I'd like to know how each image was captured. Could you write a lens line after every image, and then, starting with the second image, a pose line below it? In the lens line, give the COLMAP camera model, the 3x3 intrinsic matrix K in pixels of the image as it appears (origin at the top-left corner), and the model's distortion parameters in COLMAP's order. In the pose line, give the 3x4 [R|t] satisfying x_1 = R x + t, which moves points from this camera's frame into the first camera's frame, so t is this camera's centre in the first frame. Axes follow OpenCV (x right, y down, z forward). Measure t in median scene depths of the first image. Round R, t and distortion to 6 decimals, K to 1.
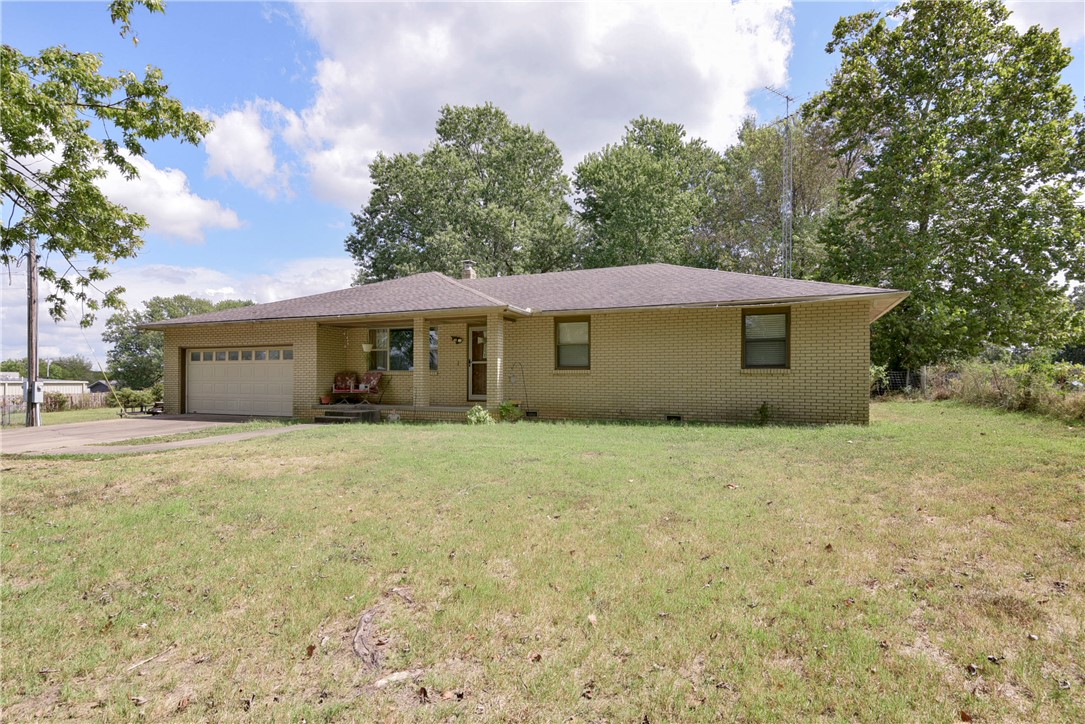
lens RADIAL K [[609.3, 0, 542.5], [0, 609.3, 362.0], [0, 0, 1]] dist [0.002338, 0.000194]
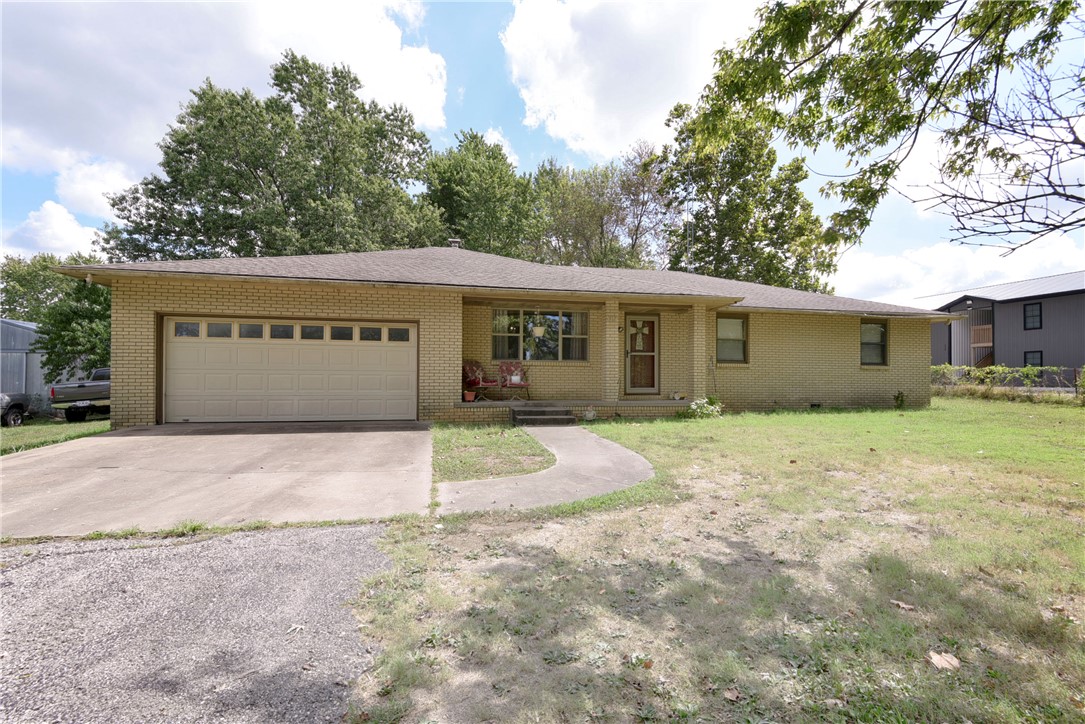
lens RADIAL K [[495.8, 0, 542.5], [0, 495.8, 362.0], [0, 0, 1]] dist [0.001518, 0.000198]
pose [[0.802412, 0.015190, 0.596577, -0.649206], [-0.030702, 0.999403, 0.015848, 0.005713], [-0.595980, -0.031033, 0.802400, 0.443779]]
